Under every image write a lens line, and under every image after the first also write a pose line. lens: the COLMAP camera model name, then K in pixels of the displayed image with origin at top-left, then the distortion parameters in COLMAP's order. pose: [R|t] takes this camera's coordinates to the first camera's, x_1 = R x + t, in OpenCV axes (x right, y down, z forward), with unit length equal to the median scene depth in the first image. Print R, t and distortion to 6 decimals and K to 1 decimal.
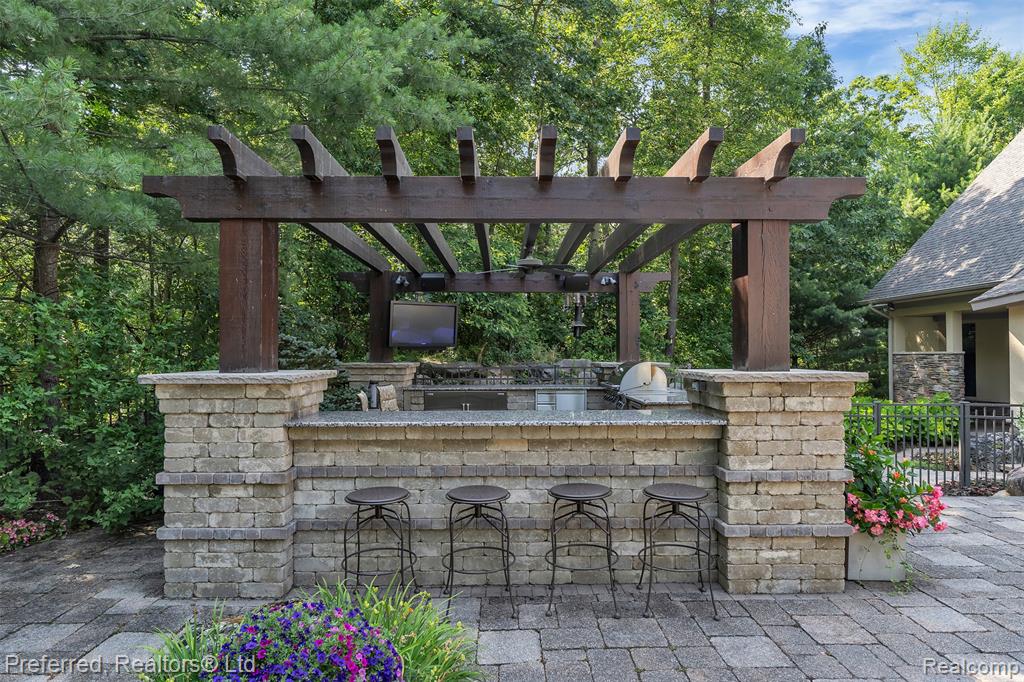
lens RADIAL K [[617.2, 0, 511.7], [0, 617.2, 339.1], [0, 0, 1]] dist [-0.004792, -0.001674]
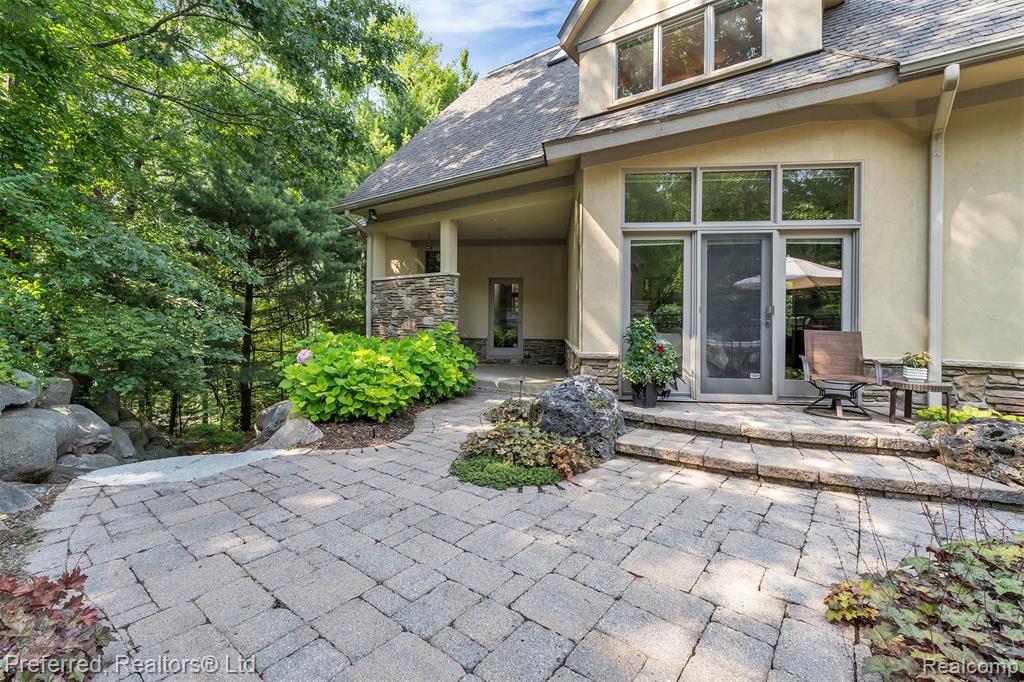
lens RADIAL K [[442.7, 0, 515.4], [0, 442.7, 323.8], [0, 0, 1]] dist [0.000501, 0.000193]
pose [[0.590647, -0.005549, 0.806911, 0.364156], [-0.022820, 0.999462, 0.023577, 0.081421], [-0.806608, -0.032339, 0.590202, 0.694085]]
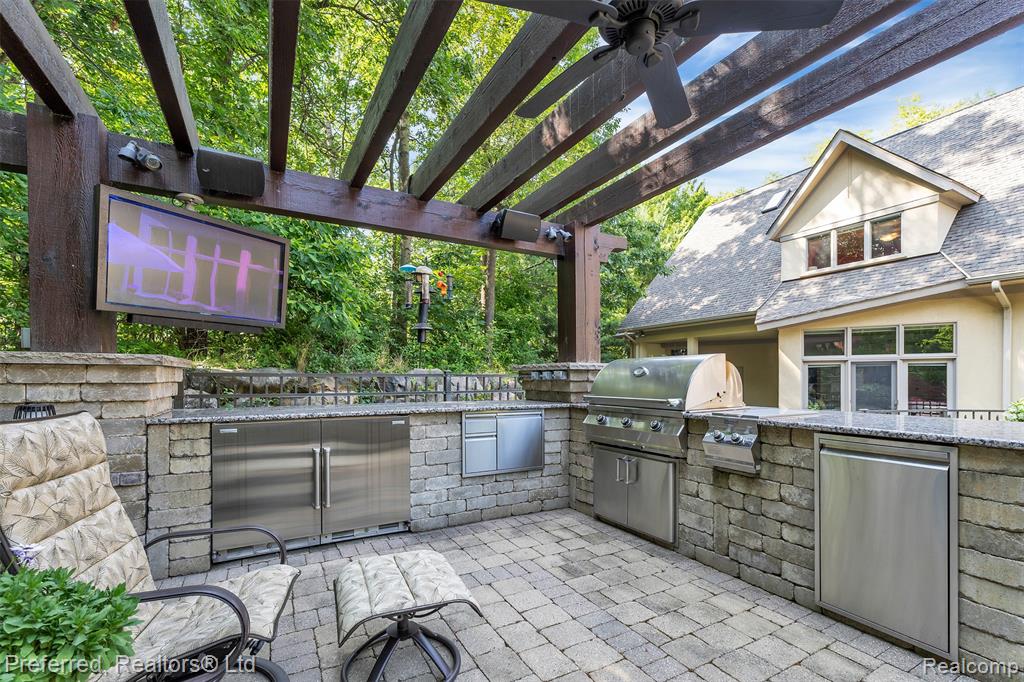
lens RADIAL K [[449.1, 0, 511.7], [0, 449.1, 379.8], [0, 0, 1]] dist [0.001418, 0.000197]
pose [[0.879121, -0.001471, 0.476595, -0.069333], [-0.010557, 0.999690, 0.022559, 0.029632], [-0.476481, -0.024863, 0.878833, 0.412620]]
